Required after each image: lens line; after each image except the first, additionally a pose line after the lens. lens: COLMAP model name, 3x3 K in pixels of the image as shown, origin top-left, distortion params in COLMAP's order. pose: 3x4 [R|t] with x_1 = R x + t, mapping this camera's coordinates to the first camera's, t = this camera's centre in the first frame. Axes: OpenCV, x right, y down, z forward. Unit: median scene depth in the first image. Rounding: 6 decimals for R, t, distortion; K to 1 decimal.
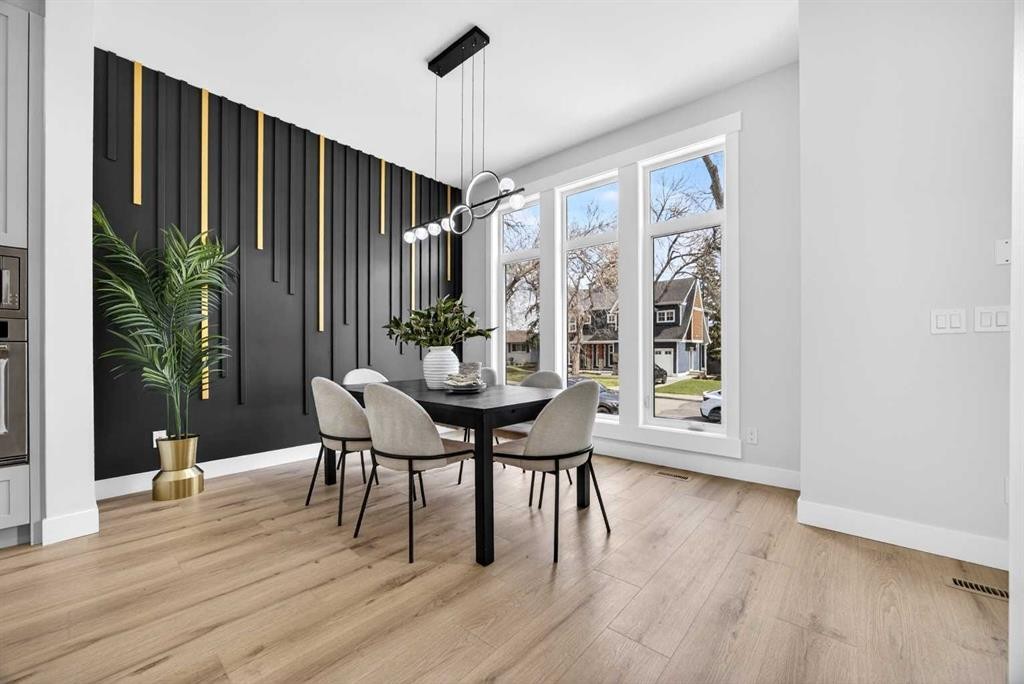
lens RADIAL K [[398.4, 0, 512.2], [0, 398.4, 354.3], [0, 0, 1]] dist [-0.008115, 0.000546]
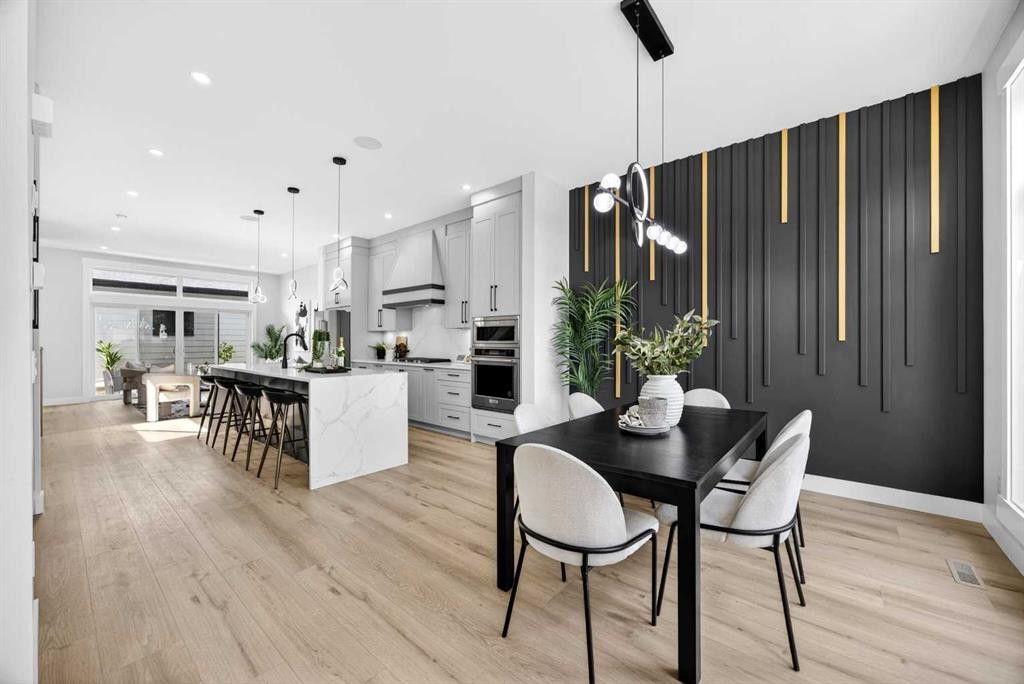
lens RADIAL K [[390.5, 0, 516.2], [0, 390.5, 342.7], [0, 0, 1]] dist [-0.023285, 0.005095]
pose [[0.032705, 0.002612, -0.999462, 0.657099], [-0.010422, 0.999943, 0.002272, -0.089460], [0.999411, 0.010342, 0.032731, 0.676847]]
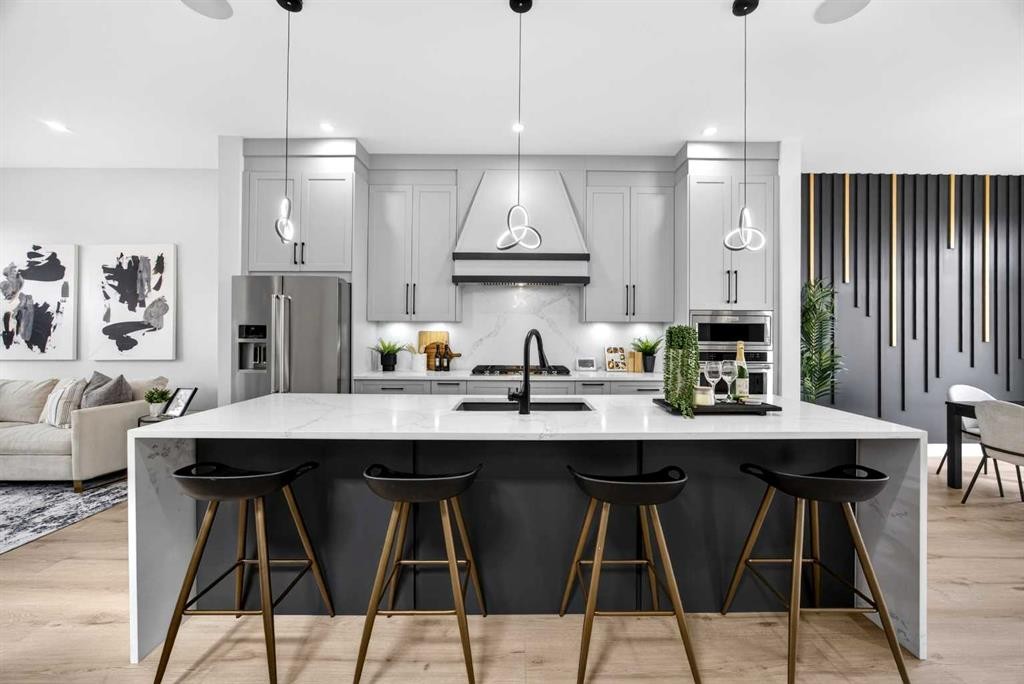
lens RADIAL K [[390.5, 0, 518.5], [0, 390.5, 333.4], [0, 0, 1]] dist [-0.023285, 0.005095]
pose [[0.664428, 0.007939, -0.747310, -0.517179], [-0.013241, 0.999912, -0.001150, -0.109174], [0.747235, 0.010660, 0.664475, -0.734686]]
